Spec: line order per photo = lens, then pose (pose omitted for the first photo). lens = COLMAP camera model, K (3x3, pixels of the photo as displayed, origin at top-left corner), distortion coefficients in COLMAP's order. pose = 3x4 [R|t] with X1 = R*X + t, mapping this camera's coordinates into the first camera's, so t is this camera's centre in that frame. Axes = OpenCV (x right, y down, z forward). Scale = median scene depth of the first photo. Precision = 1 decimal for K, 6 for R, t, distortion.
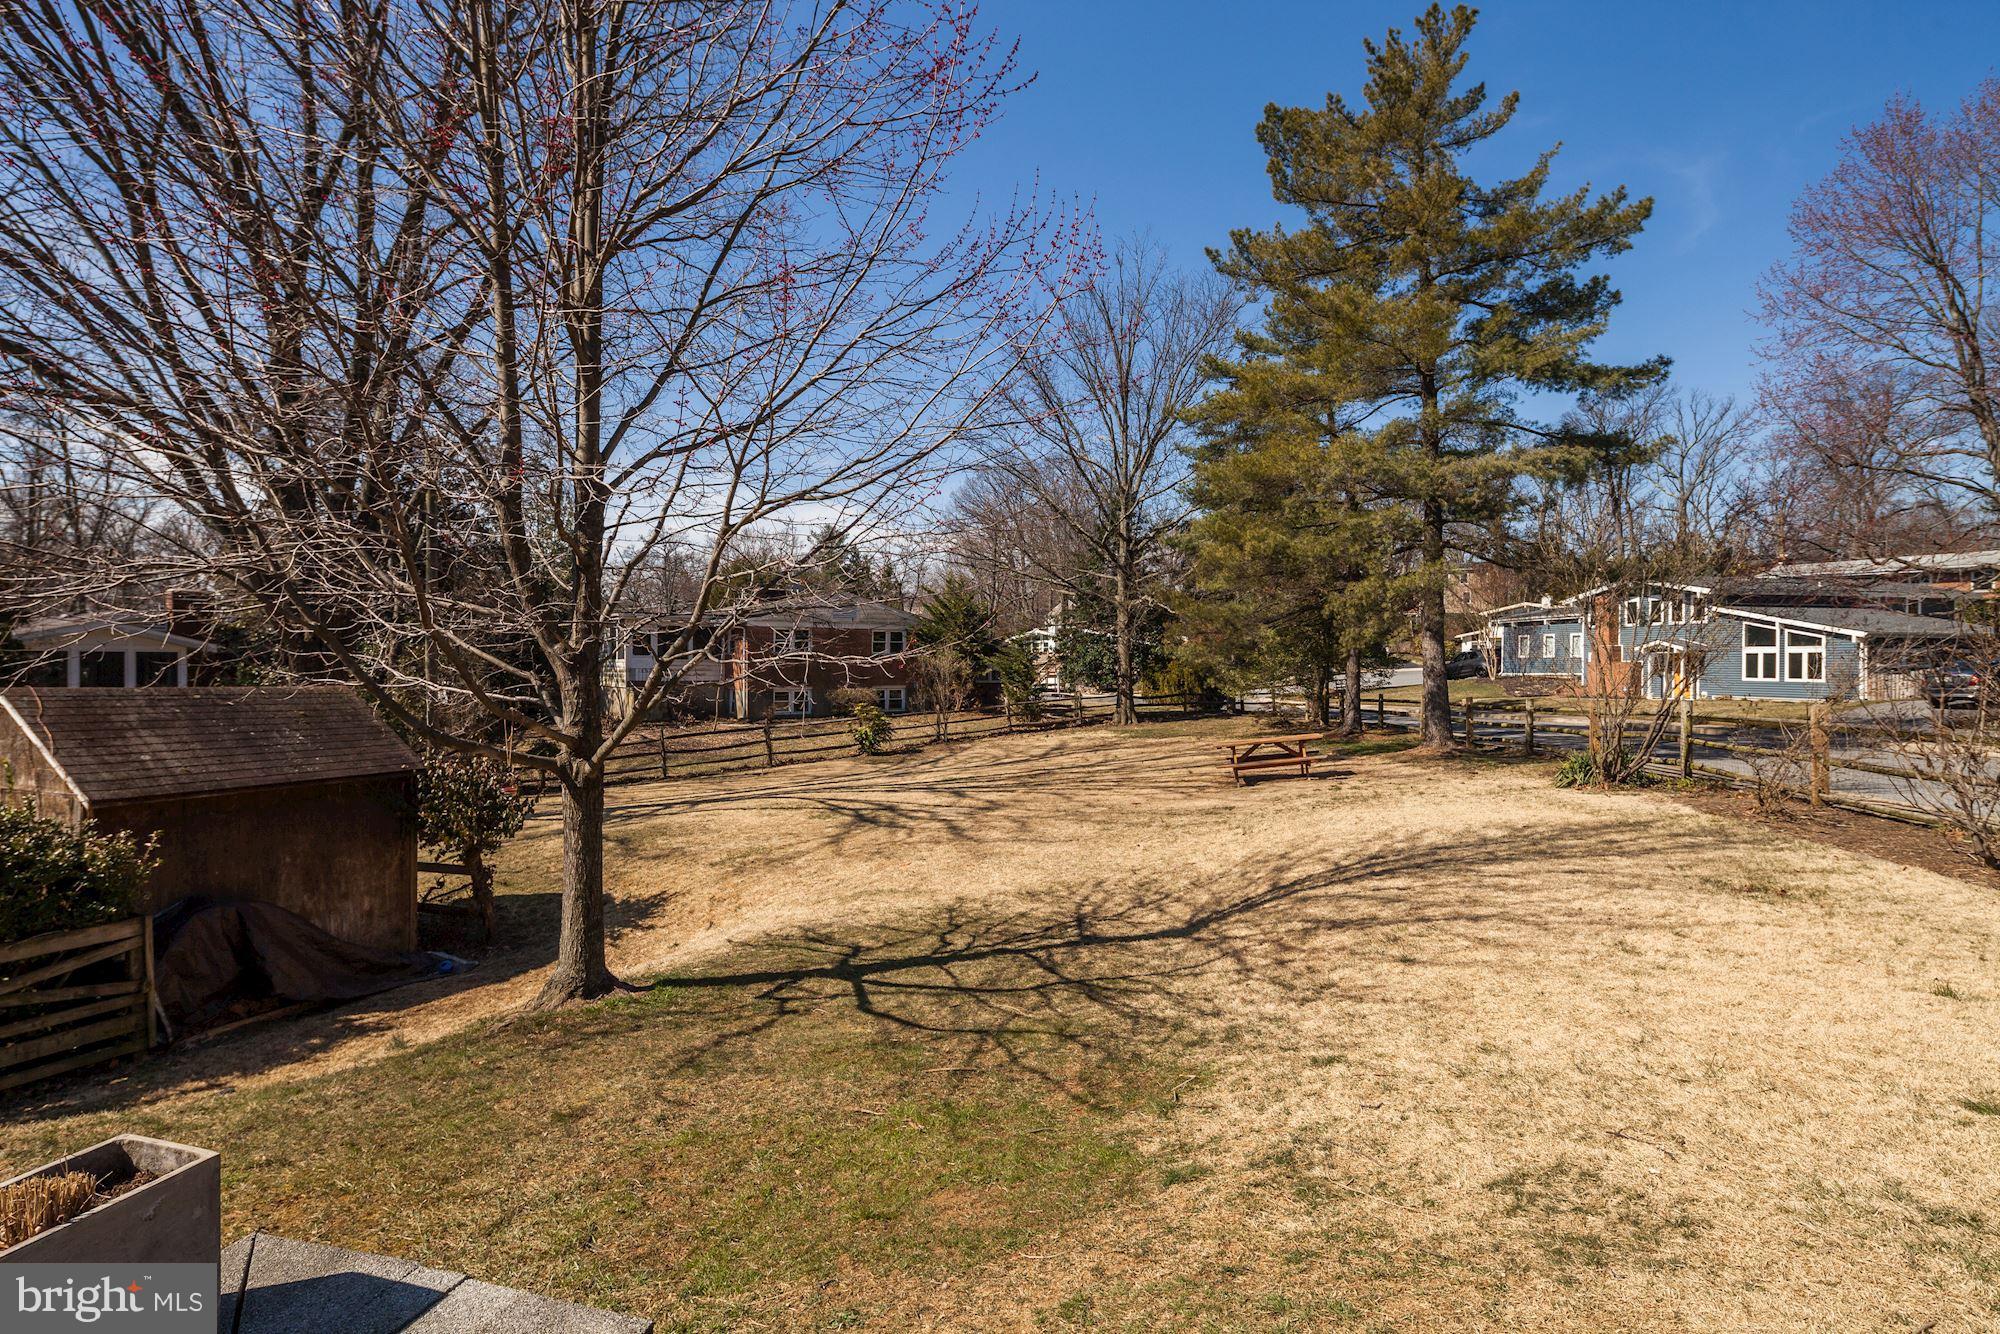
lens RADIAL K [[980.4, 0, 999.7], [0, 980.4, 659.9], [0, 0, 1]] dist [0.008684, -0.002698]
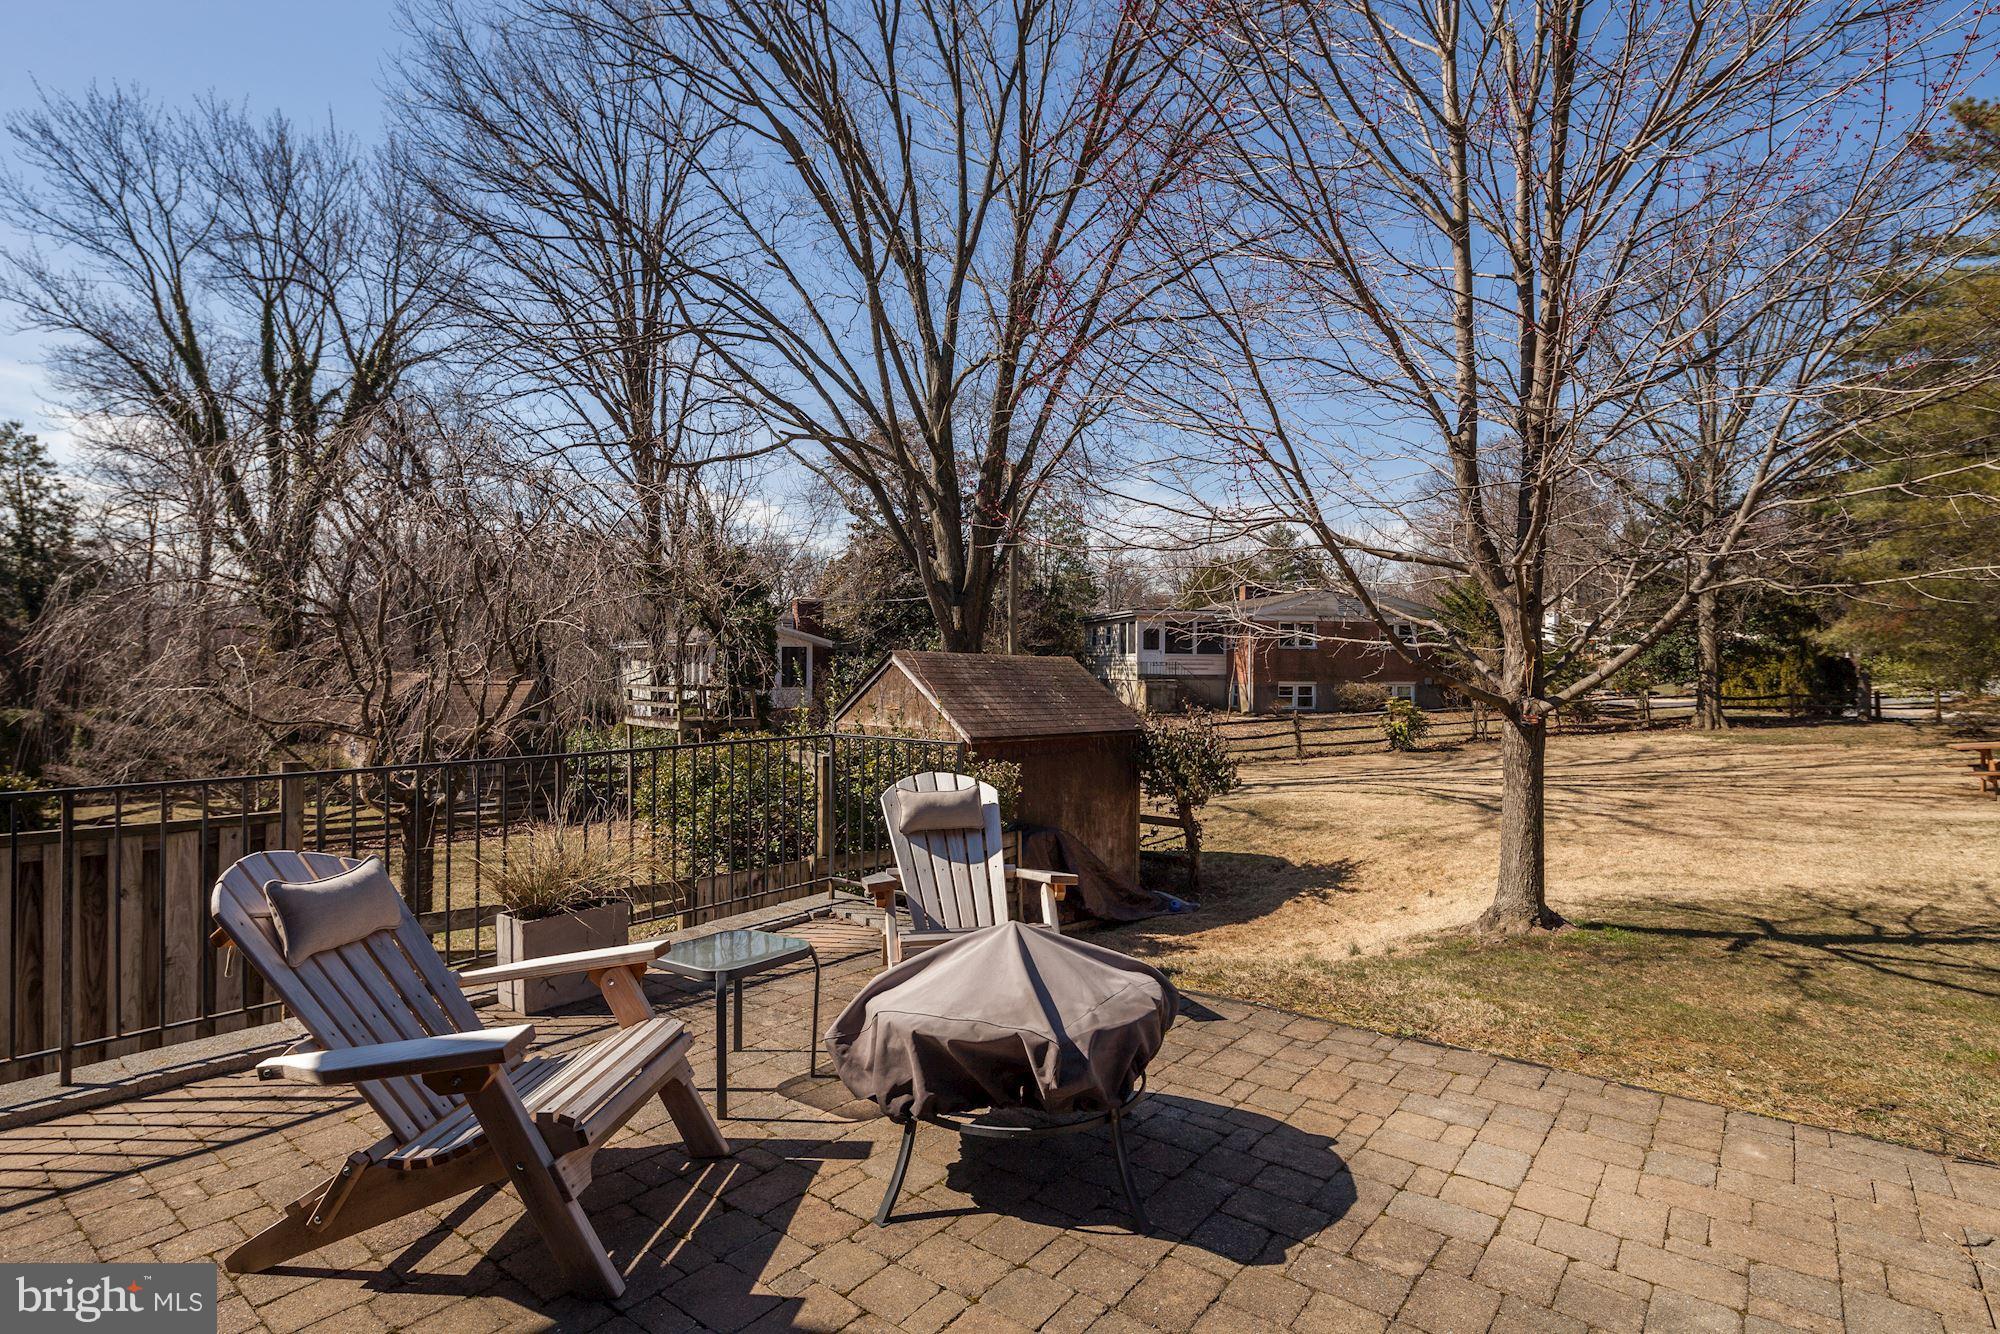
lens RADIAL K [[980.4, 0, 1000.3], [0, 980.4, 669.6], [0, 0, 1]] dist [0.008684, -0.002698]
pose [[0.911394, 0.005626, -0.411497, -0.095507], [-0.003084, 0.999972, 0.006841, 0.012185], [0.411524, -0.004966, 0.911385, -0.032148]]
